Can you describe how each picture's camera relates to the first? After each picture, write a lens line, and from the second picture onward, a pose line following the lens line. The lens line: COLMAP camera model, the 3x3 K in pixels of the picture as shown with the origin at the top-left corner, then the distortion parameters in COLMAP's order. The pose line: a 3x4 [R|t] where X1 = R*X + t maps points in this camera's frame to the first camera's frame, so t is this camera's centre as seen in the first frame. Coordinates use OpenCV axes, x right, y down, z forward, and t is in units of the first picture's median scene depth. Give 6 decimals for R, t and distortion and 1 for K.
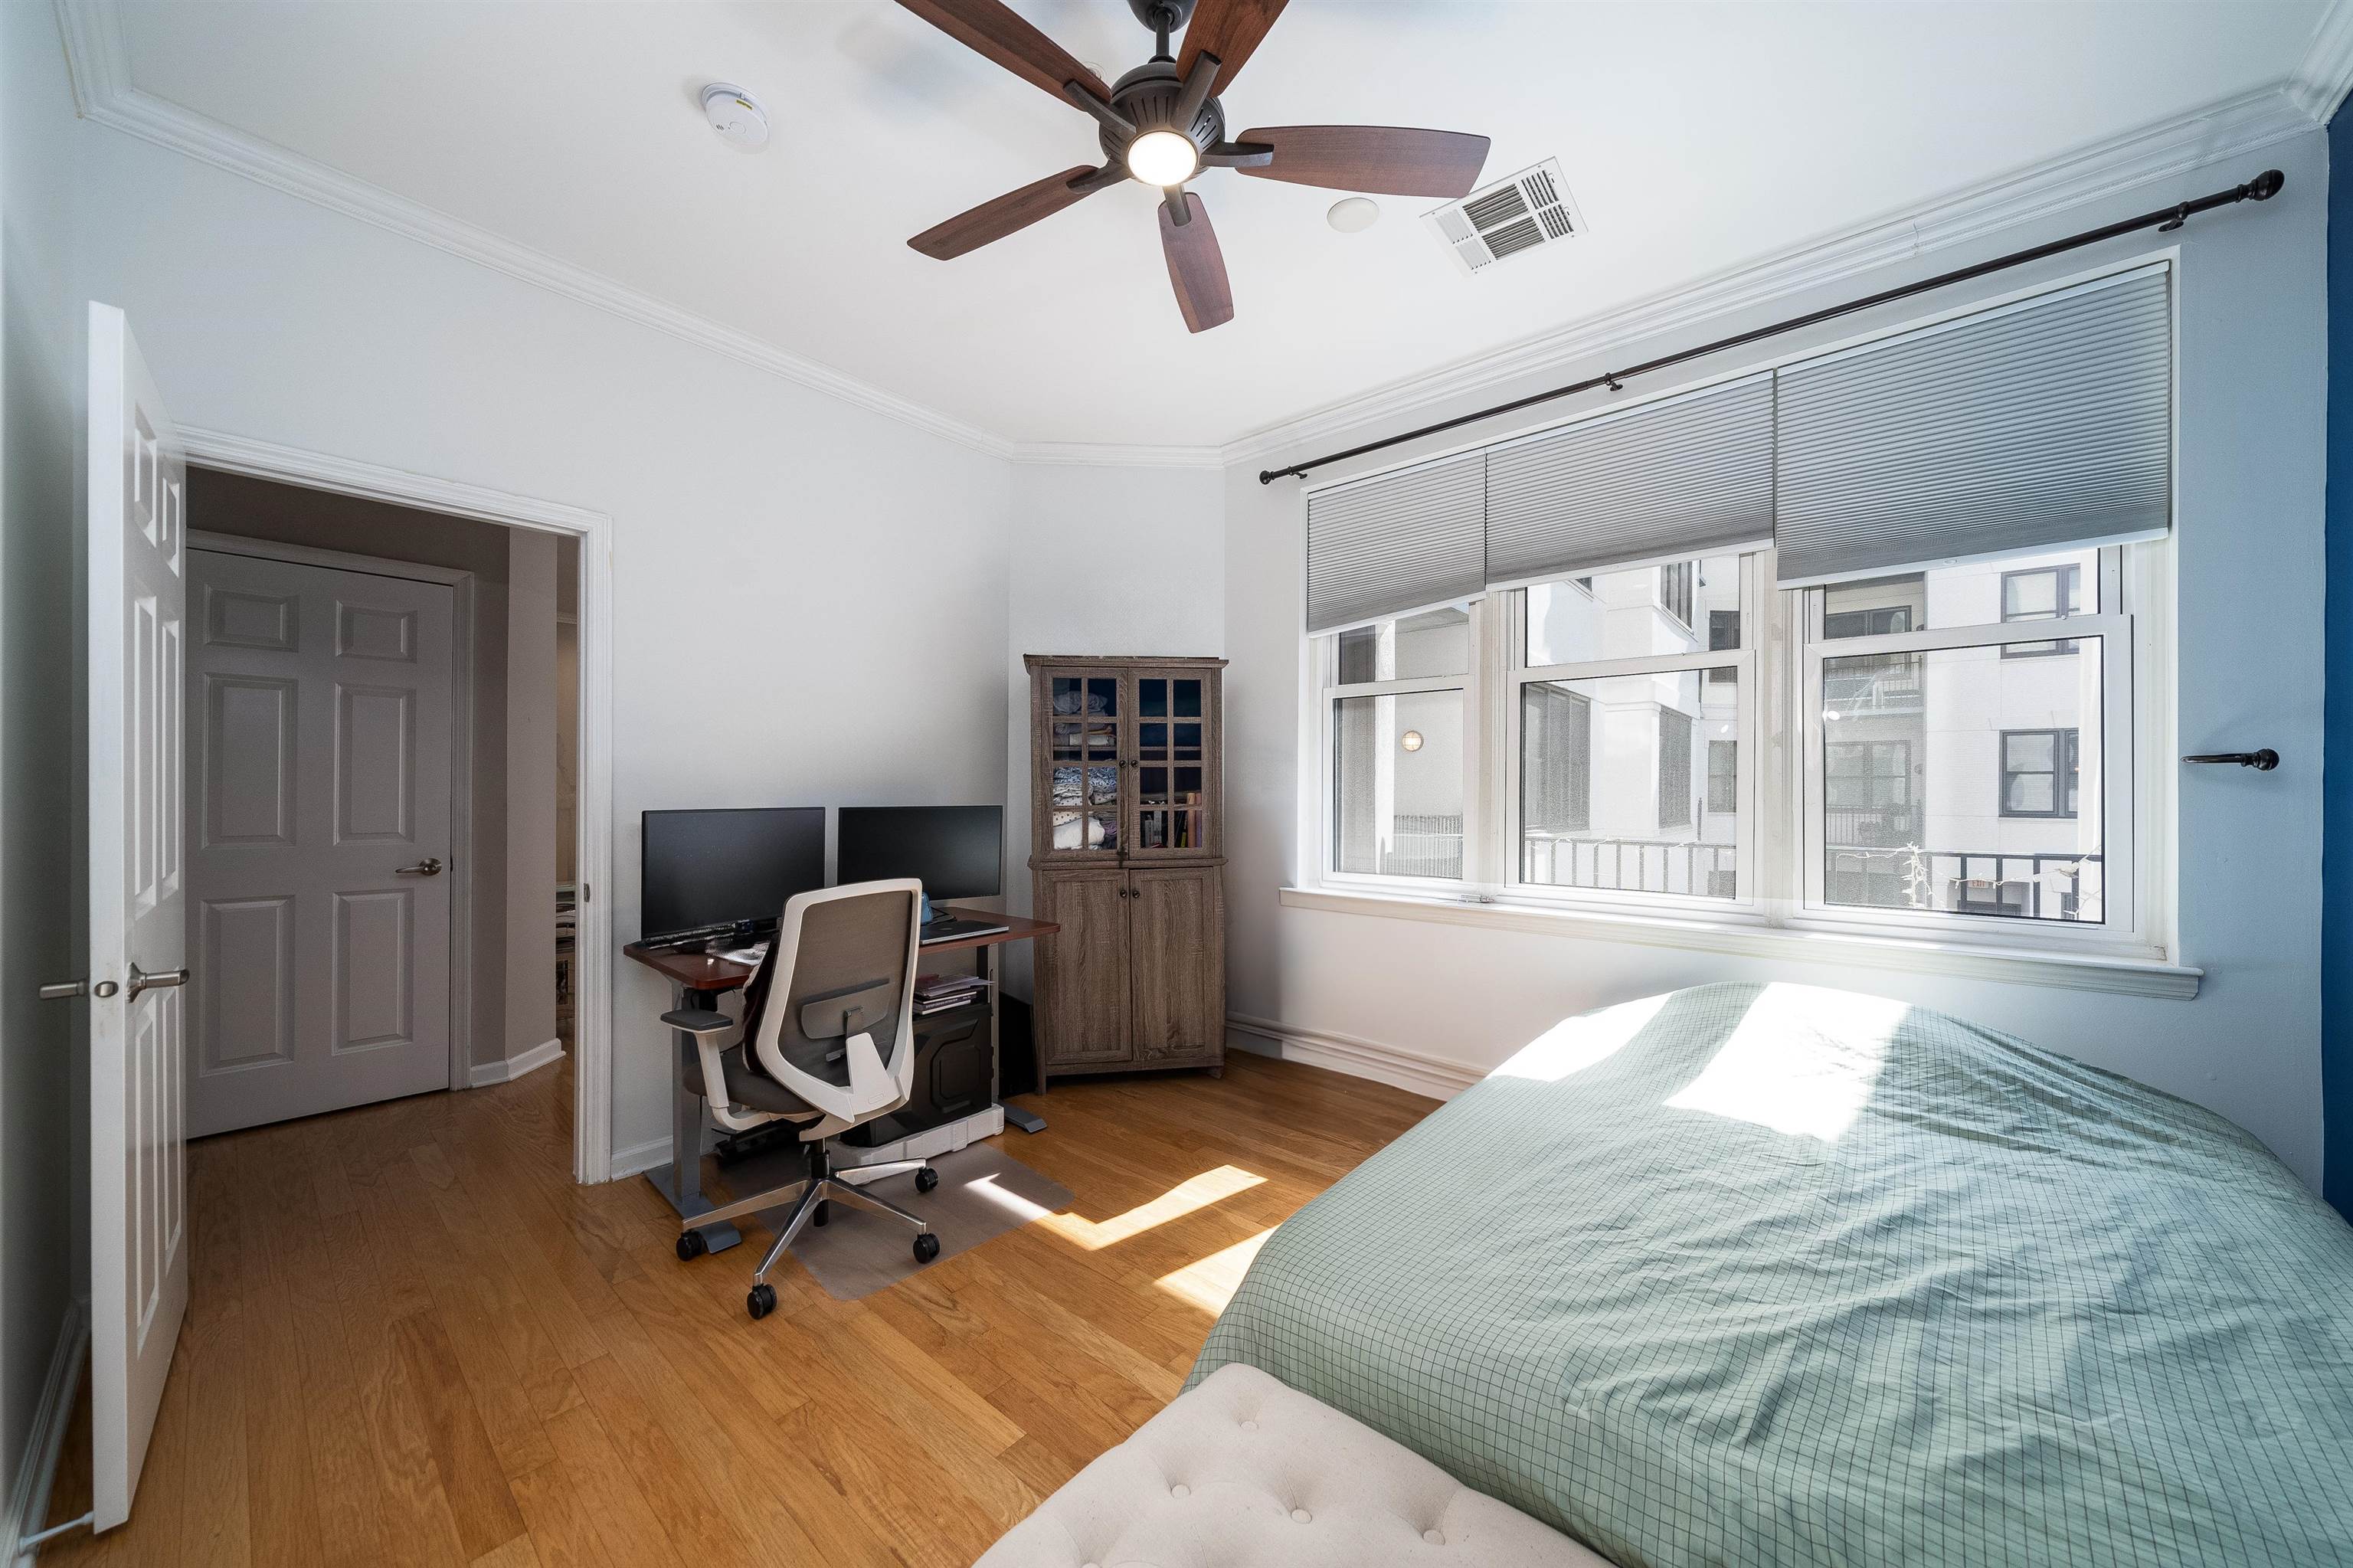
lens RADIAL K [[816.1, 0, 1175.5], [0, 816.1, 788.7], [0, 0, 1]] dist [-0.008822, -0.000102]
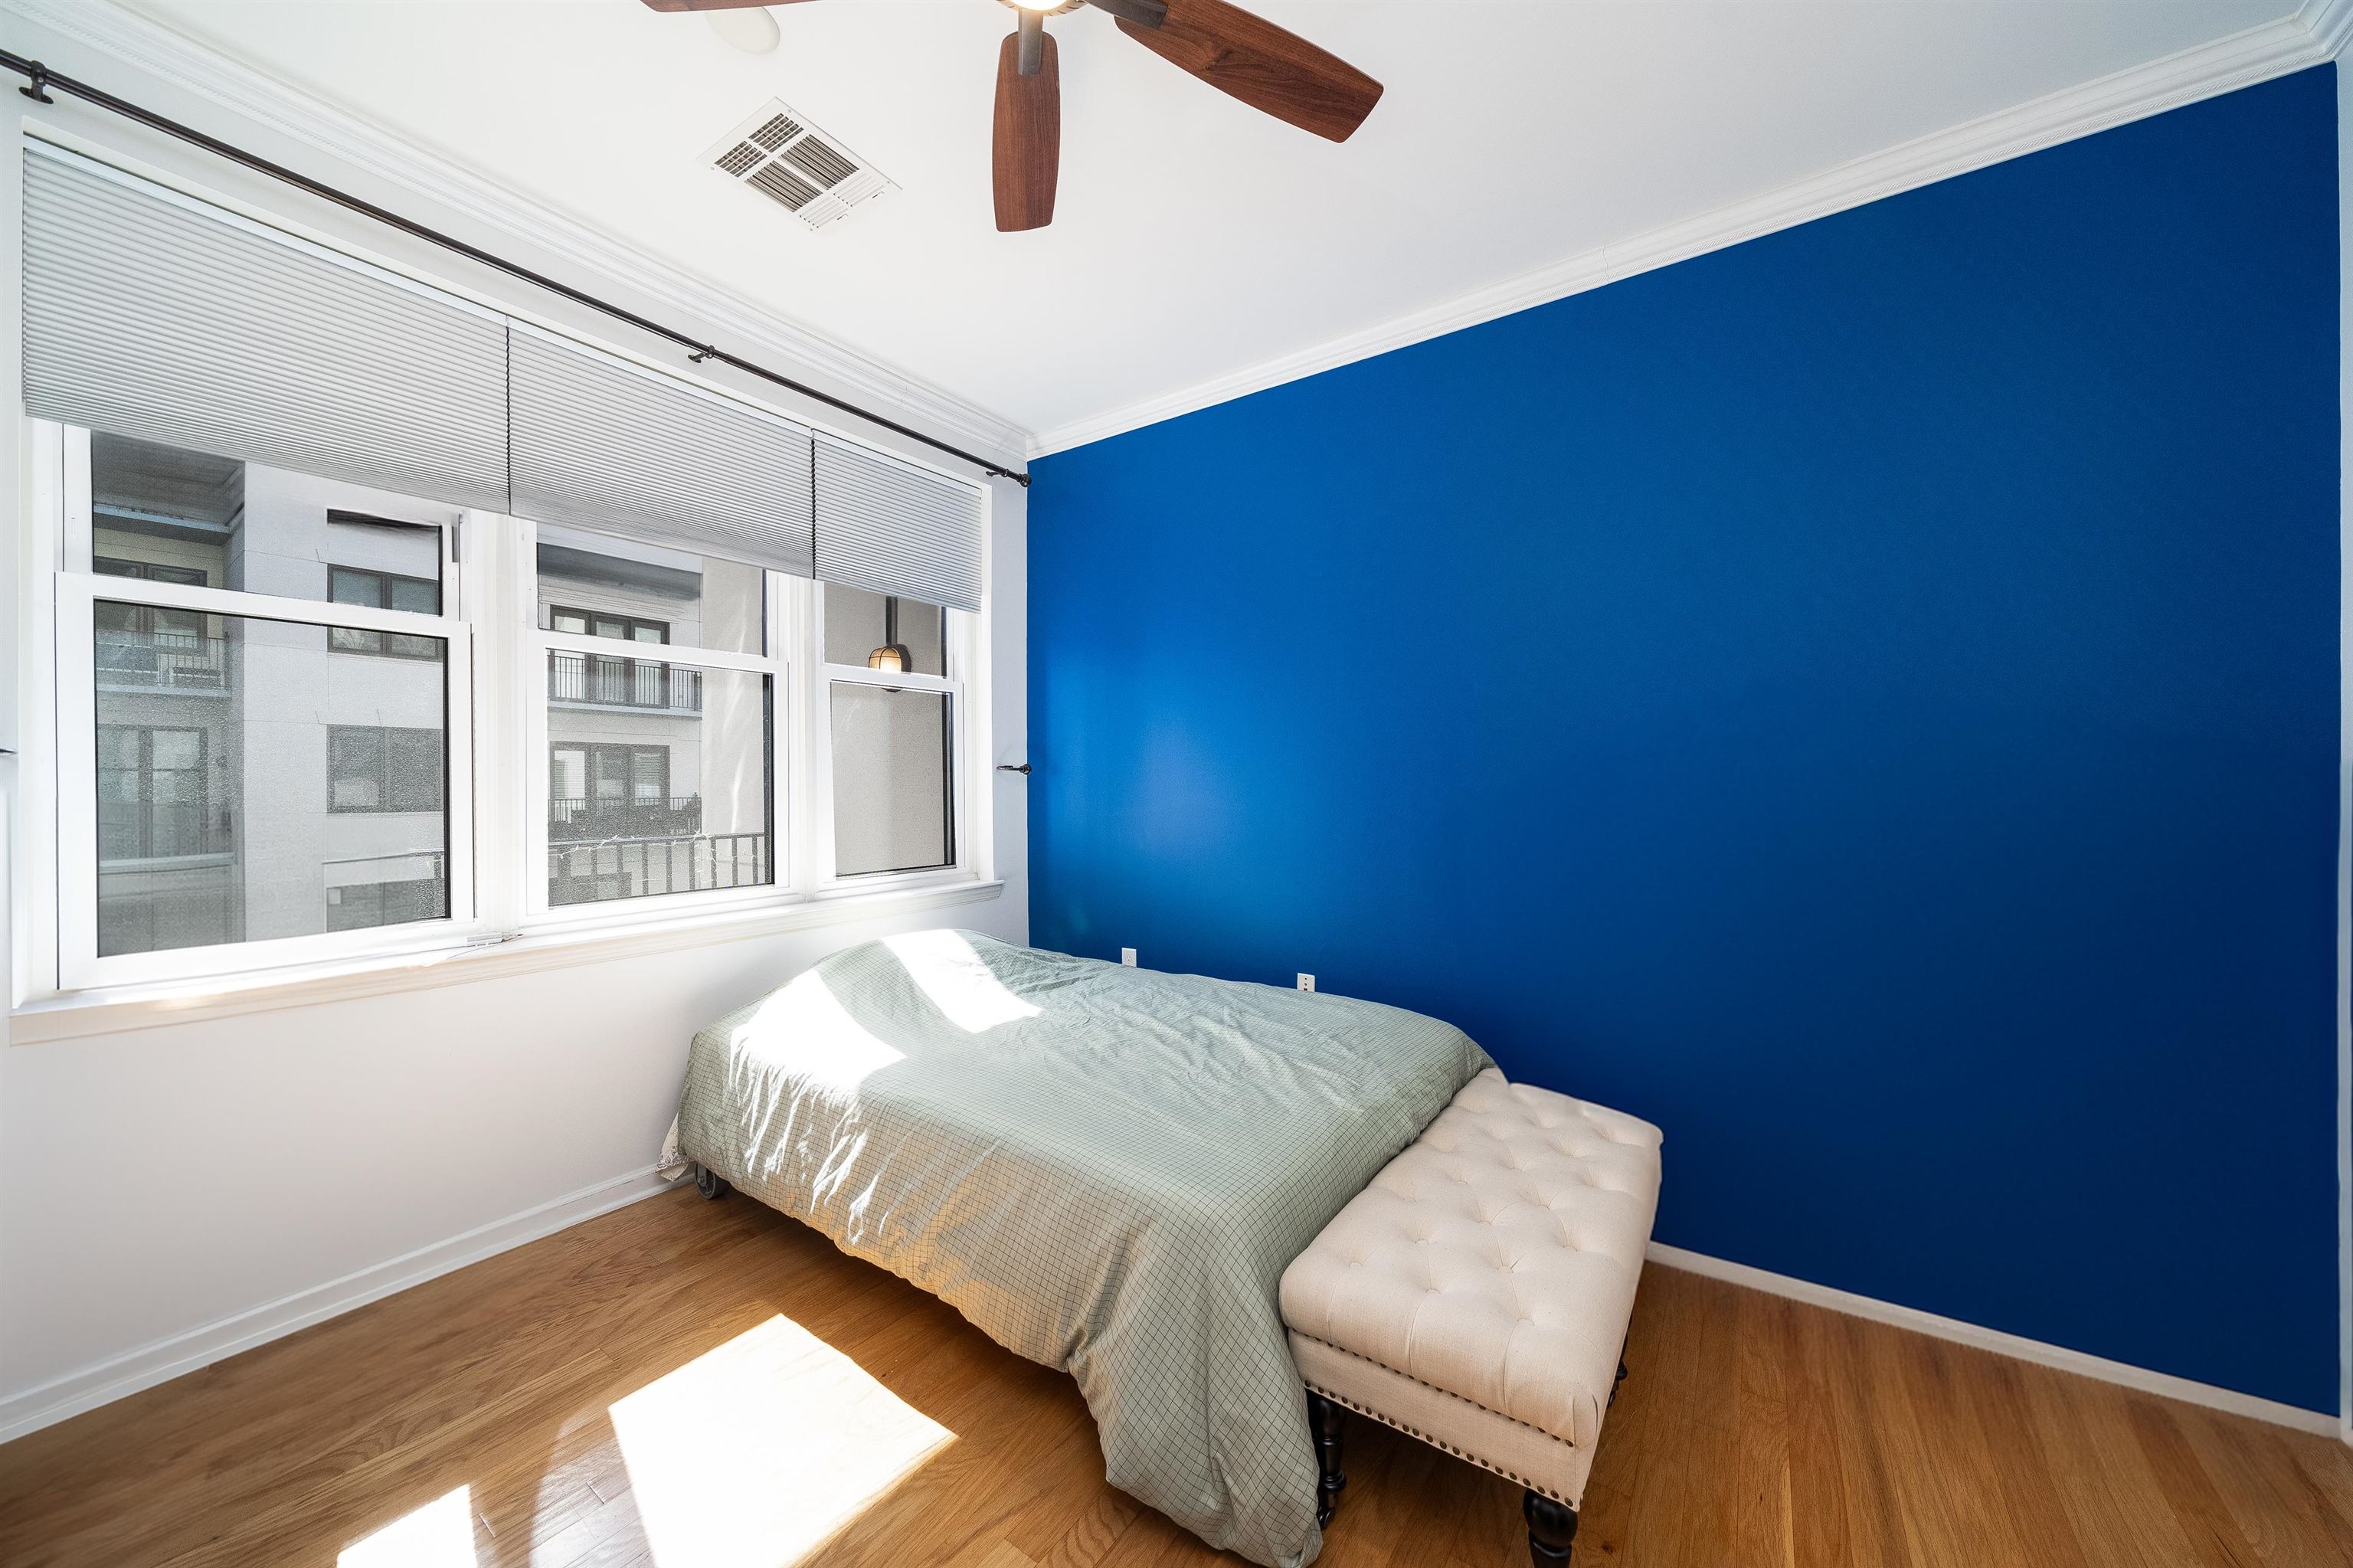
lens RADIAL K [[816.1, 0, 1177.6], [0, 816.1, 785.4], [0, 0, 1]] dist [-0.008822, -0.000102]
pose [[-0.095953, -0.003576, 0.995379, -0.733872], [0.001430, 0.999992, 0.003730, -0.002449], [-0.995385, 0.001781, -0.095947, 0.868785]]
